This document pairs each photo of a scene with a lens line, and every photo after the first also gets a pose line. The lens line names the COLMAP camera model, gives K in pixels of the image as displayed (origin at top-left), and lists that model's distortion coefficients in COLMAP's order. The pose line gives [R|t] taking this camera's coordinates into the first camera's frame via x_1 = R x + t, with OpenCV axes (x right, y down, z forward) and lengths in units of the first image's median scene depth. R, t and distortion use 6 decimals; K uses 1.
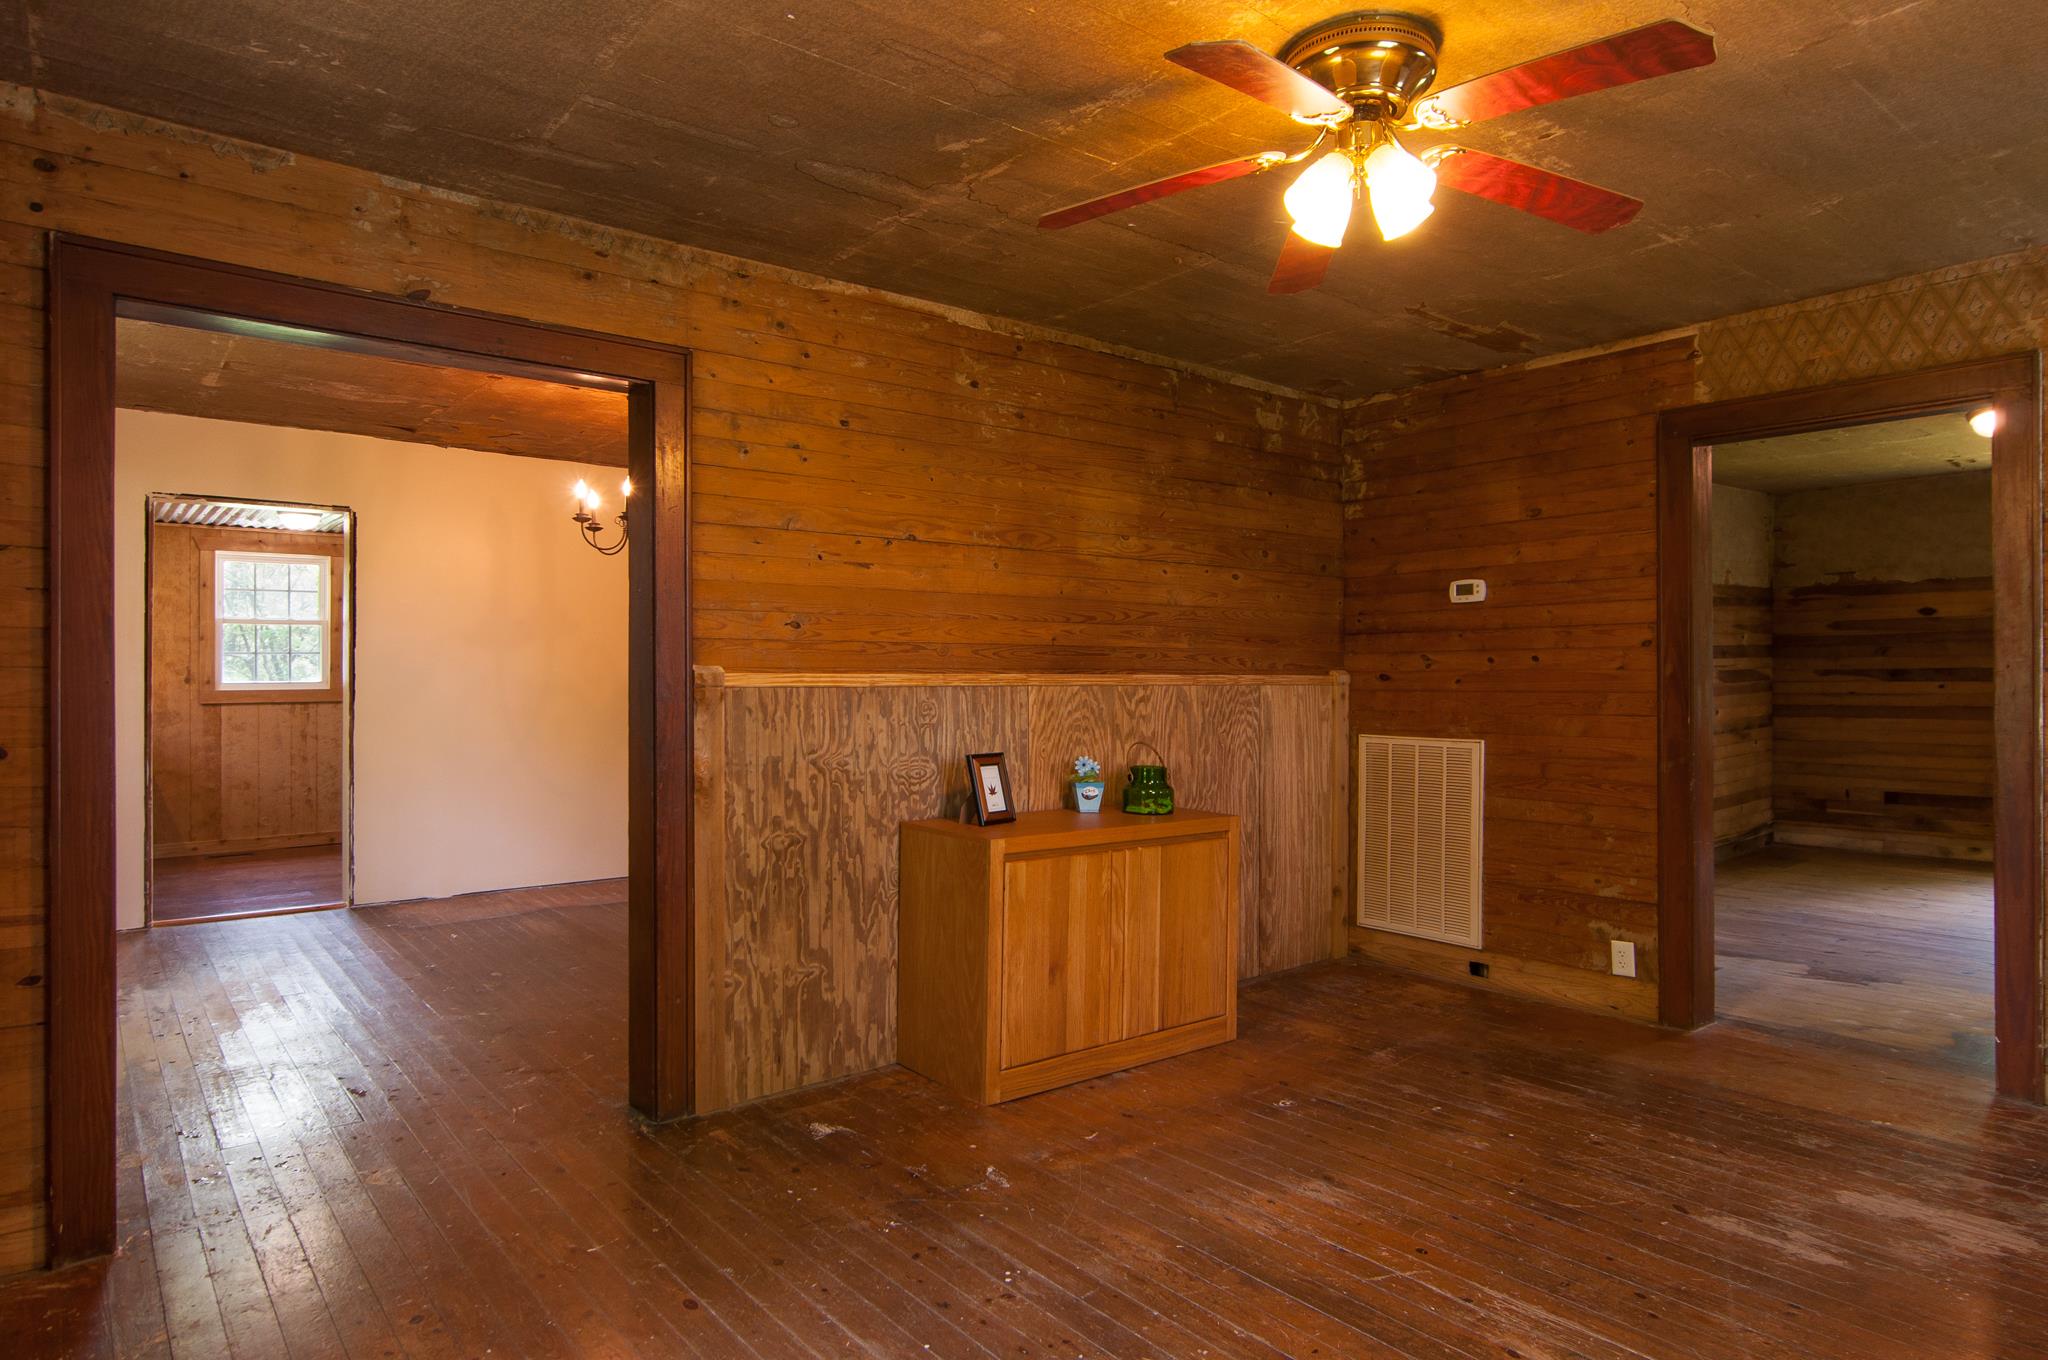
lens RADIAL K [[1190.0, 0, 1018.2], [0, 1190.0, 667.4], [0, 0, 1]] dist [-0.000993, 0.000141]
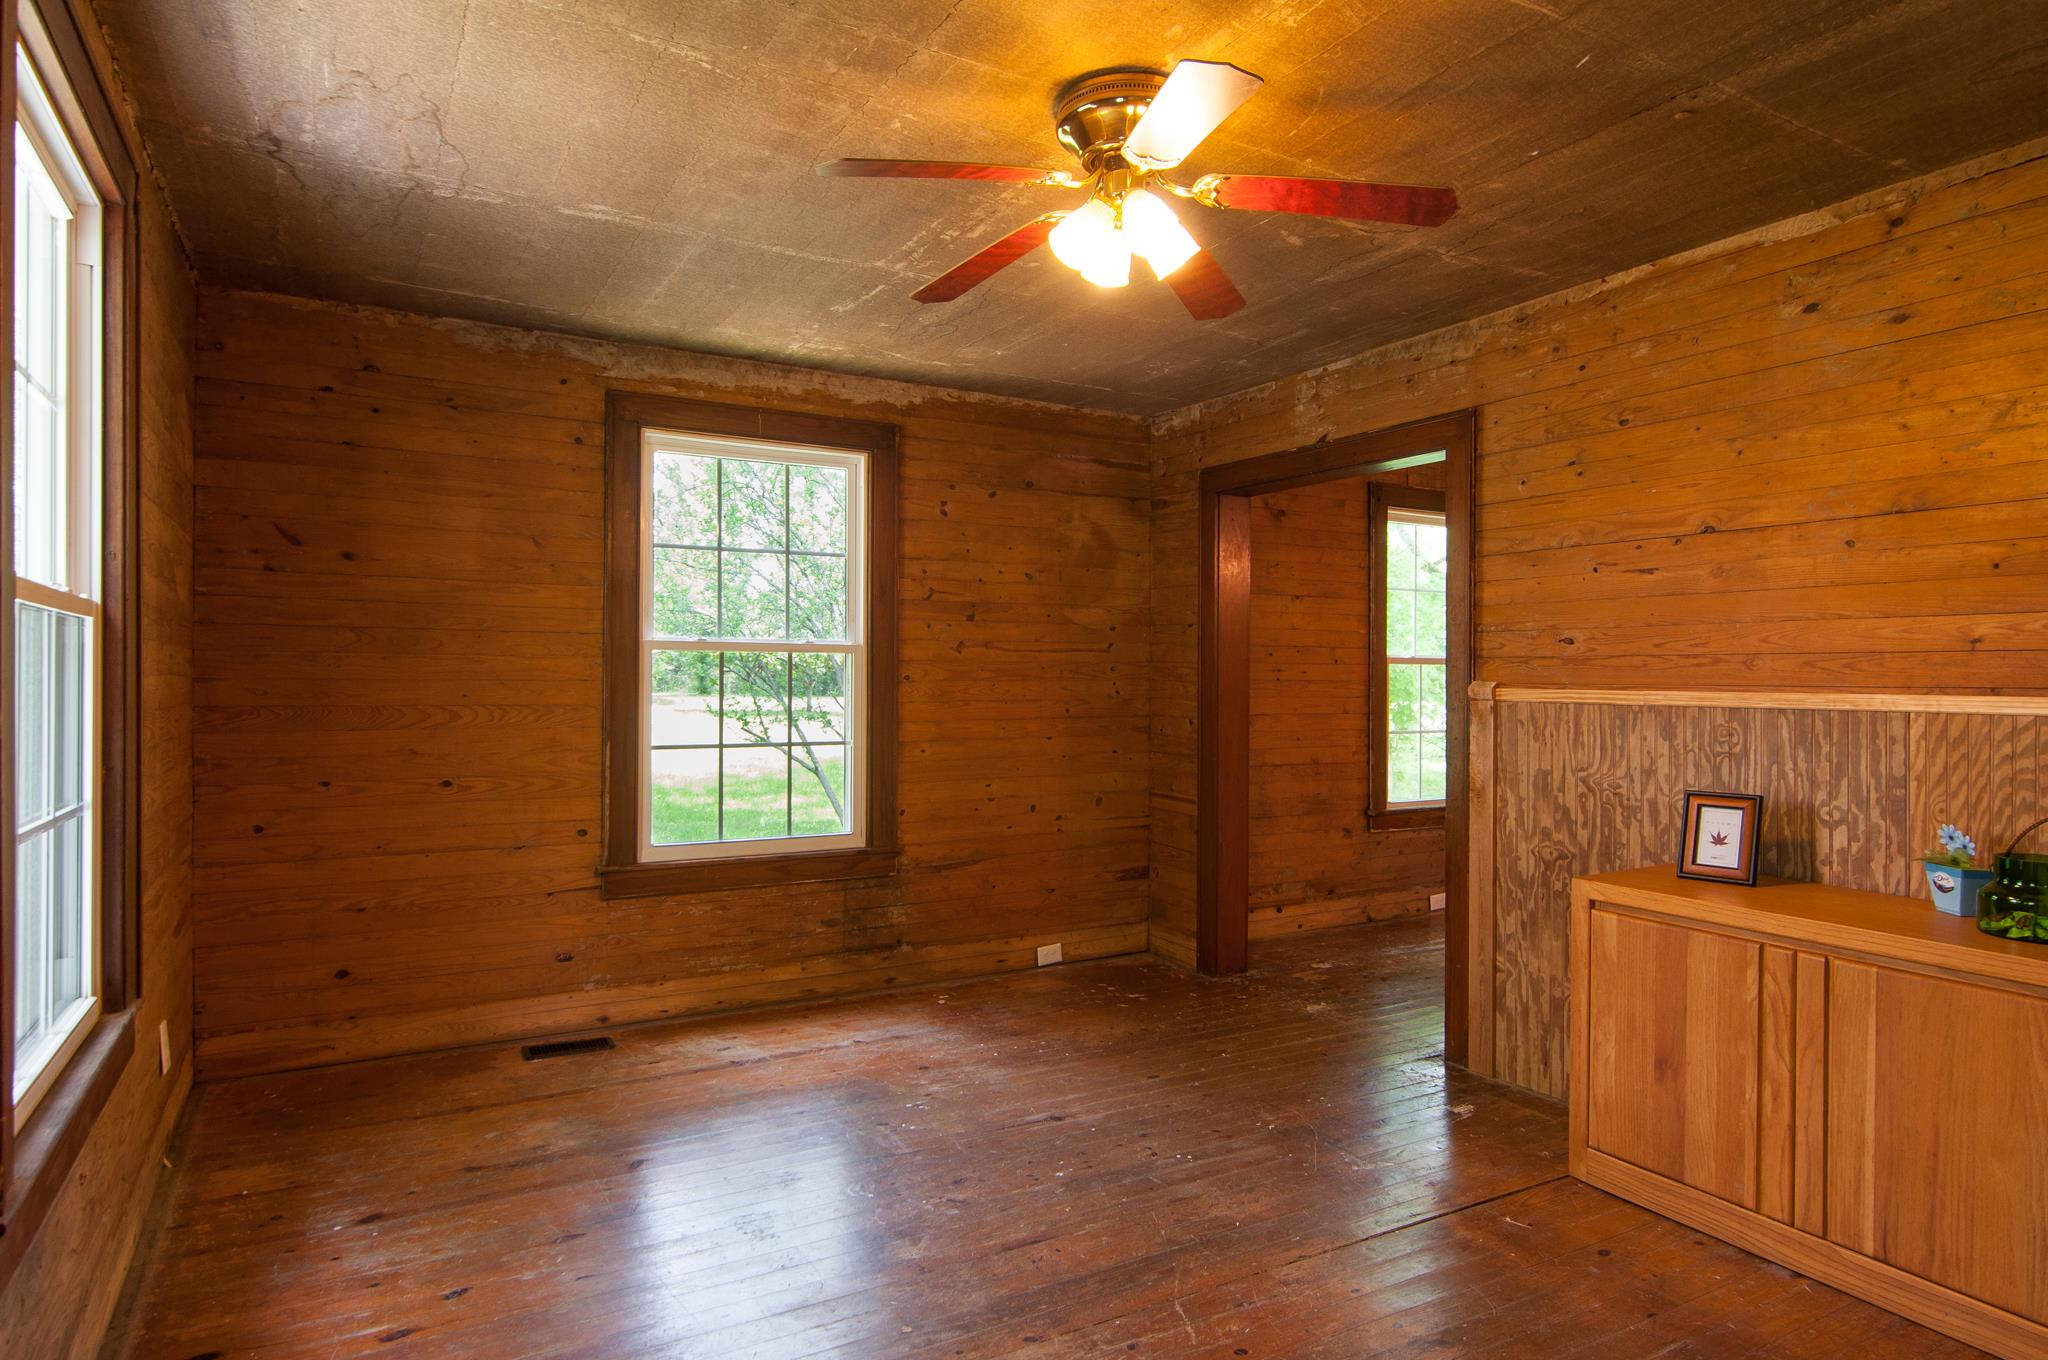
lens RADIAL K [[1190.0, 0, 1013.6], [0, 1190.0, 682.7], [0, 0, 1]] dist [-0.000993, 0.000141]
pose [[-0.157745, 0.001880, -0.987478, 0.881612], [-0.003139, 0.999992, 0.002405, -0.001570], [0.987475, 0.003479, -0.157738, 0.697244]]
